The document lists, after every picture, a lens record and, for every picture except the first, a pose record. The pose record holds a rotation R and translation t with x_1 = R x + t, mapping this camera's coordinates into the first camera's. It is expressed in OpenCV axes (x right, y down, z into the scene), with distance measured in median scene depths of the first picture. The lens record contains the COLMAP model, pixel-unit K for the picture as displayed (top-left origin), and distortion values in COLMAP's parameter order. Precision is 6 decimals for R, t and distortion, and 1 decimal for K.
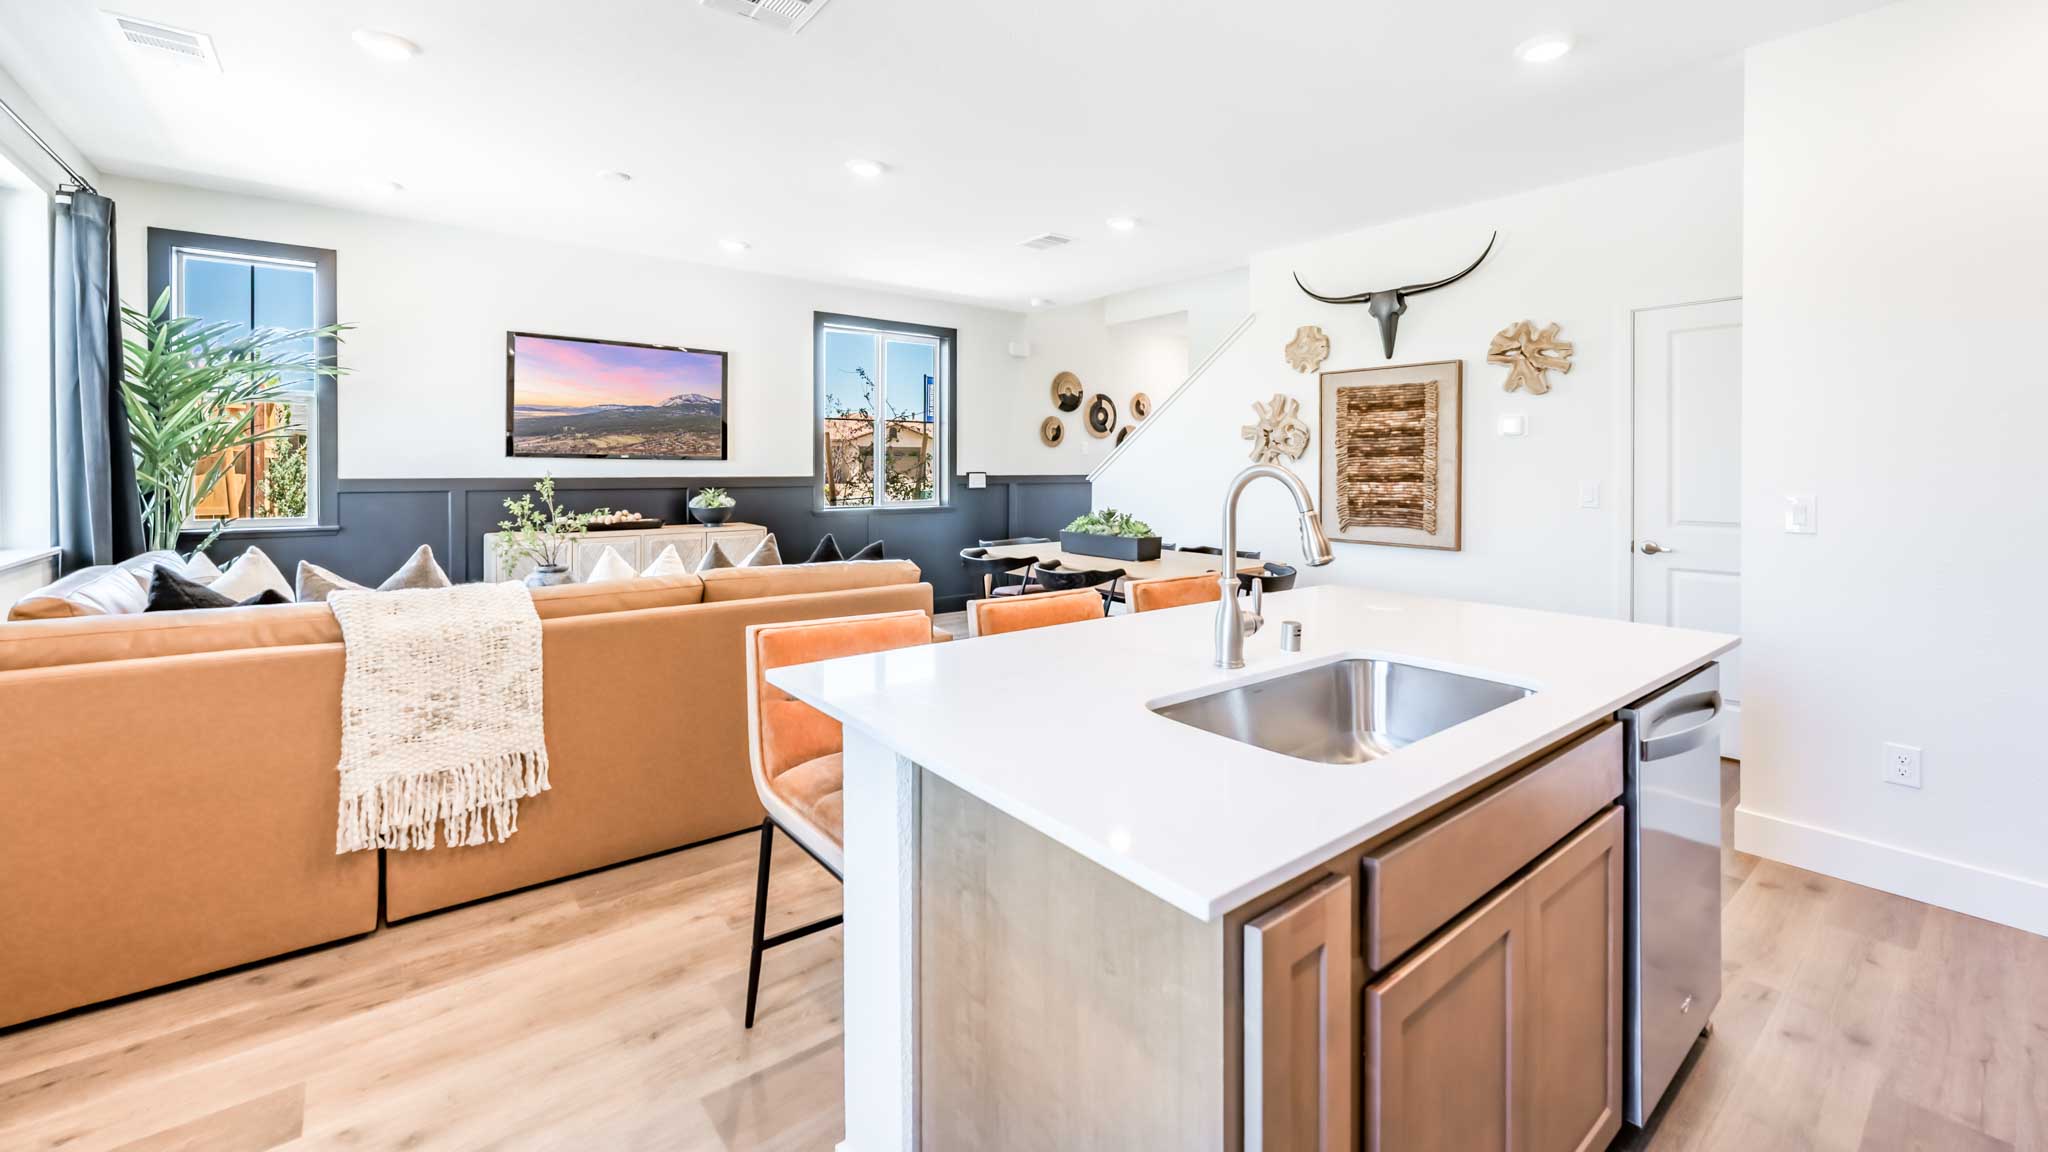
lens RADIAL K [[832.5, 0, 1019.2], [0, 832.5, 476.8], [0, 0, 1]] dist [-0.000868, -0.000180]
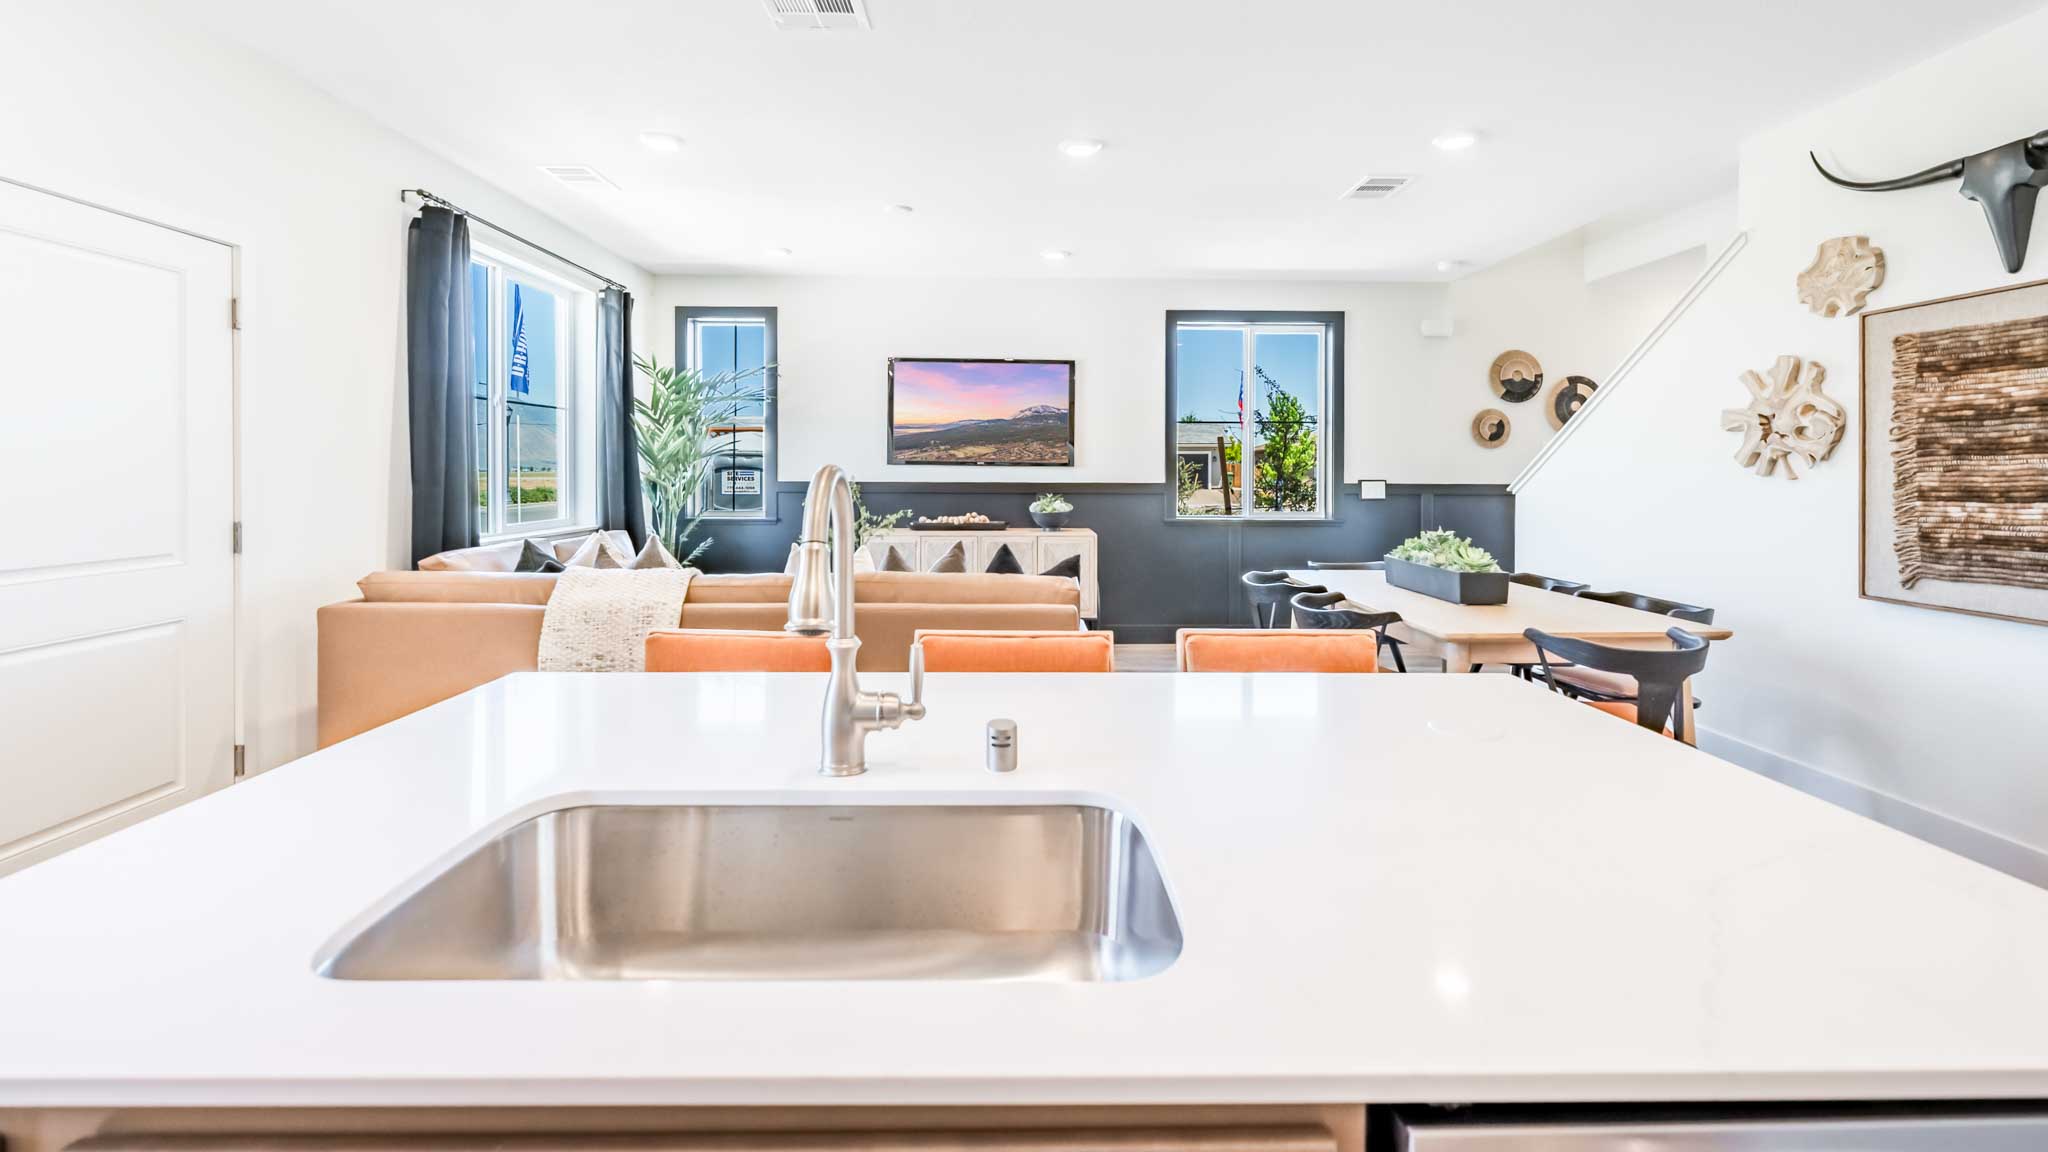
lens RADIAL K [[827.3, 0, 1018.8], [0, 827.3, 474.7], [0, 0, 1]] dist [-0.000521, -0.000093]
pose [[0.794467, 0.002399, -0.607302, 0.240266], [-0.008930, 0.999930, -0.007733, -0.001606], [0.607241, 0.011566, 0.794433, 0.175587]]
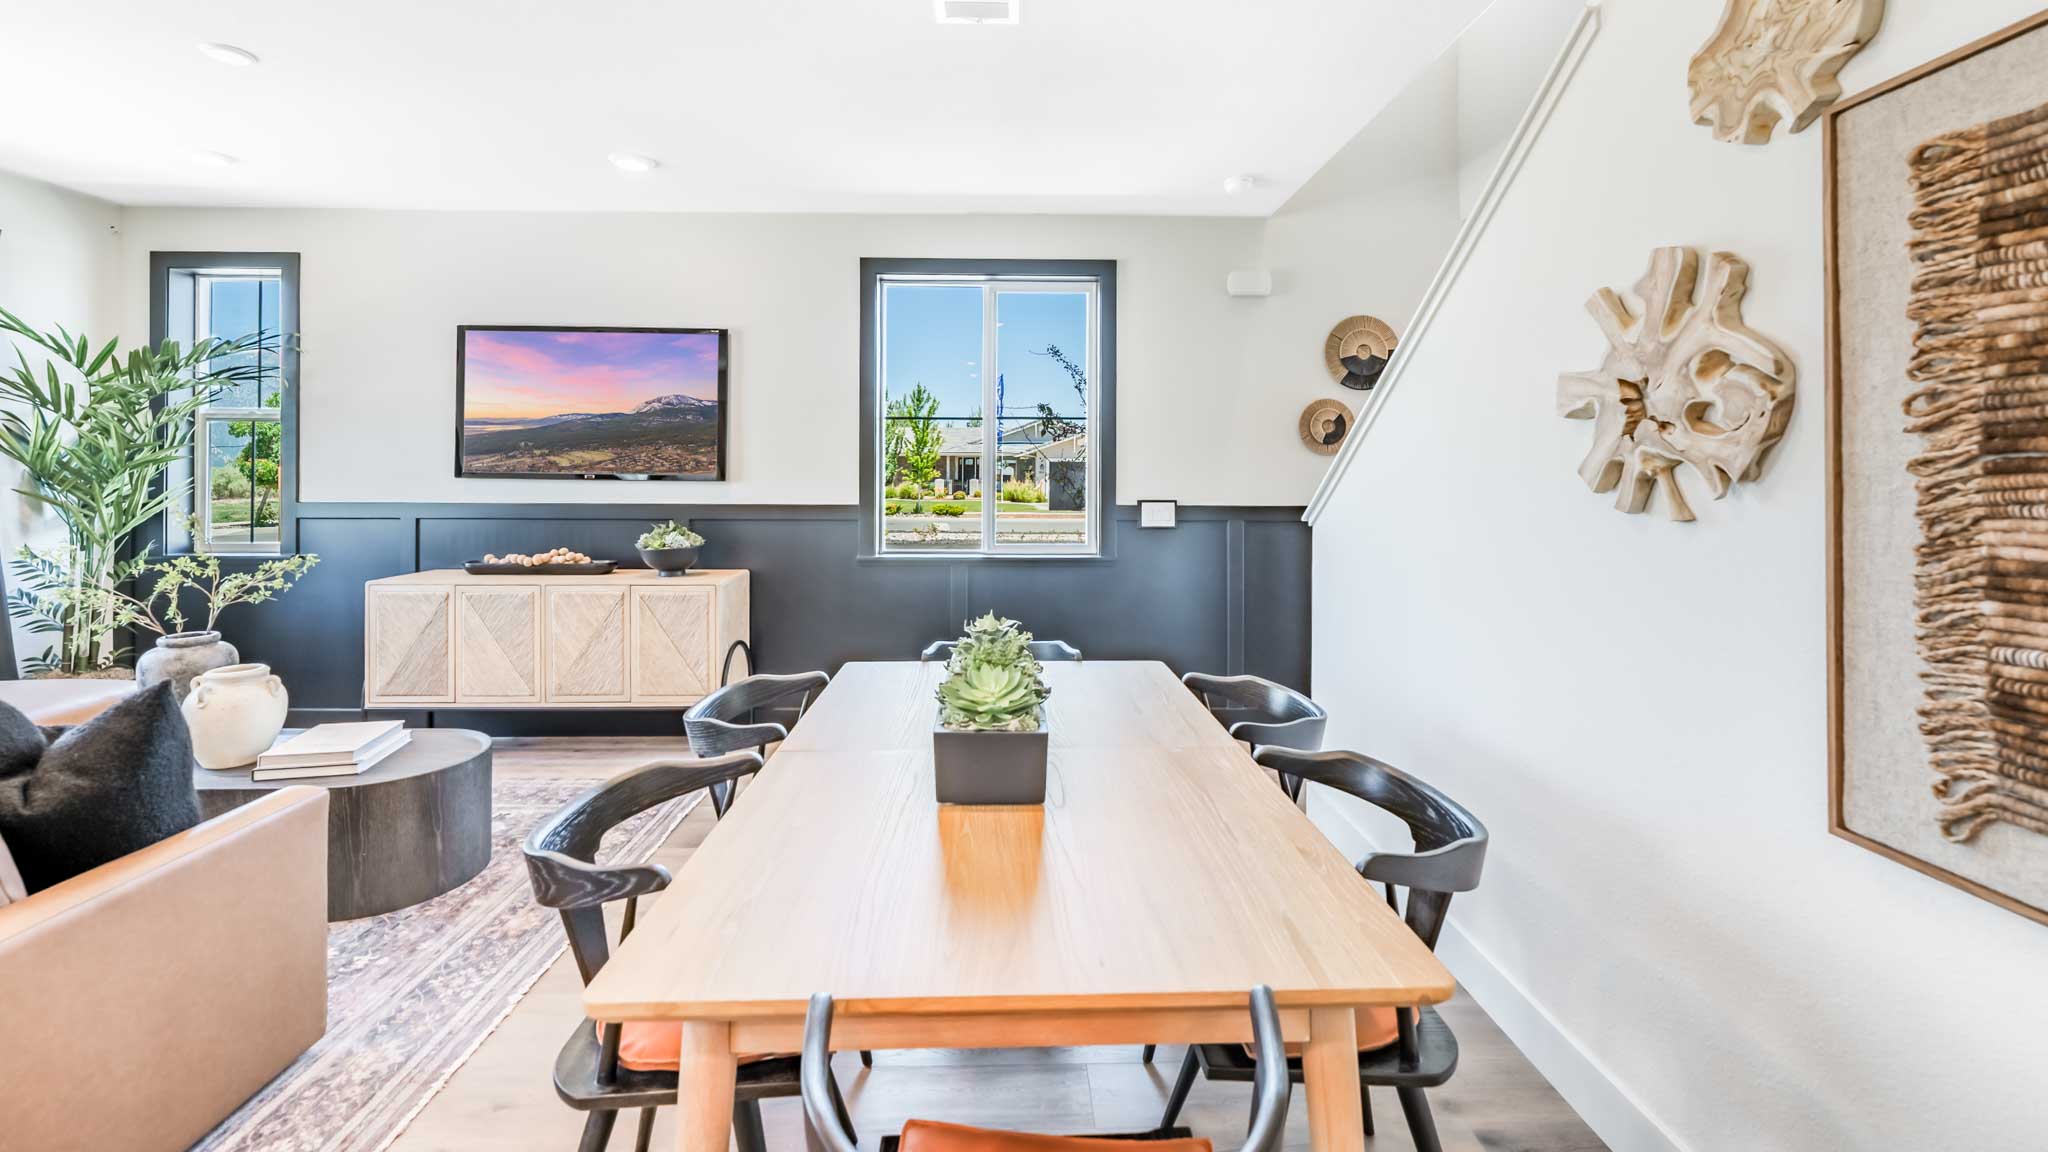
lens RADIAL K [[827.3, 0, 1018.8], [0, 827.3, 474.7], [0, 0, 1]] dist [-0.000521, -0.000093]
pose [[0.793206, -0.003425, -0.608944, 0.317881], [-0.008778, 0.999816, -0.017056, -0.017455], [0.608890, 0.018874, 0.793030, 0.672775]]
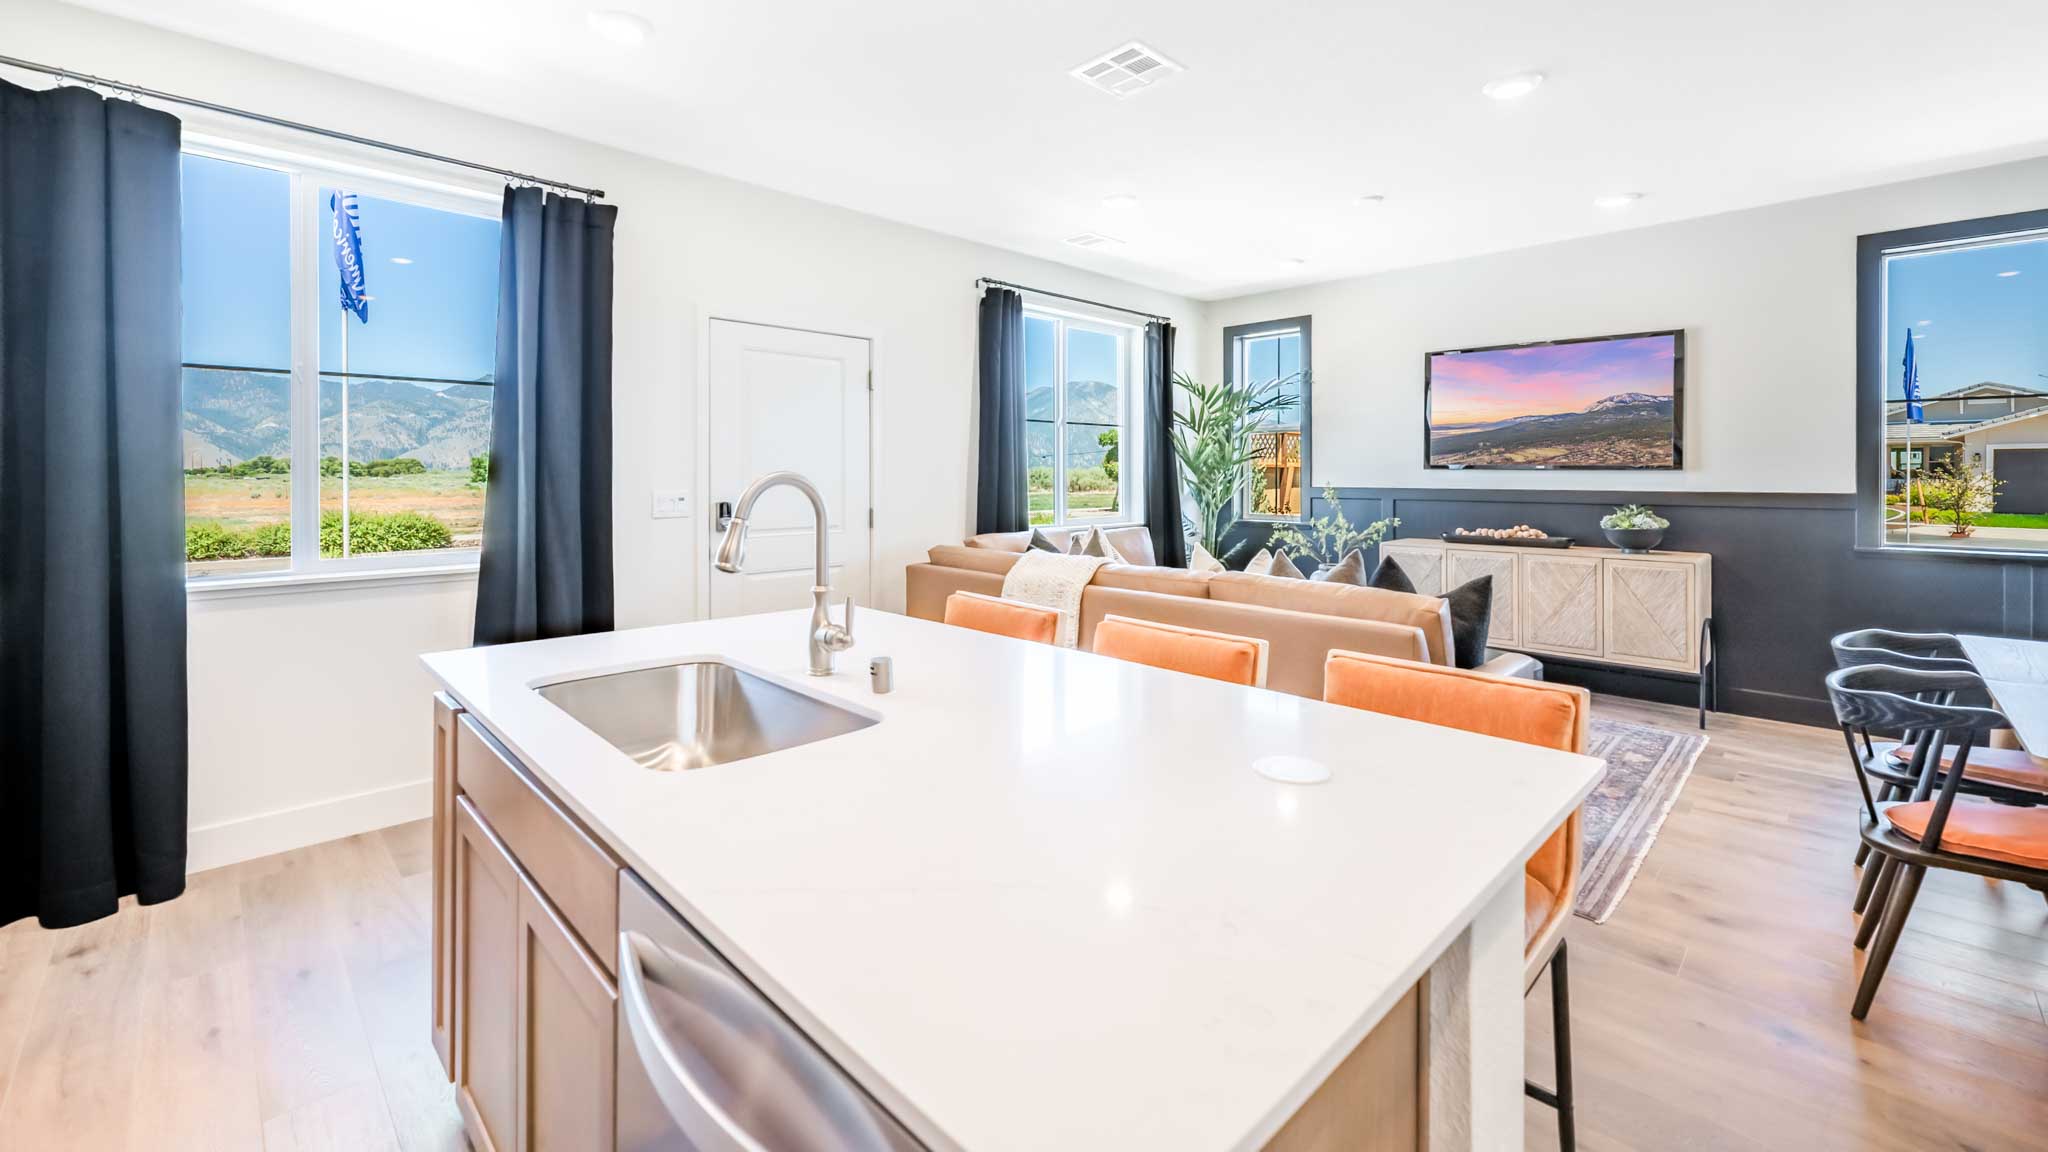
lens RADIAL K [[832.5, 0, 1019.2], [0, 832.5, 476.8], [0, 0, 1]] dist [-0.000868, -0.000180]
pose [[0.101584, -0.001466, -0.994826, 0.399716], [-0.014349, 0.999893, -0.002939, -0.003120], [0.994724, 0.014574, 0.101552, 0.356162]]
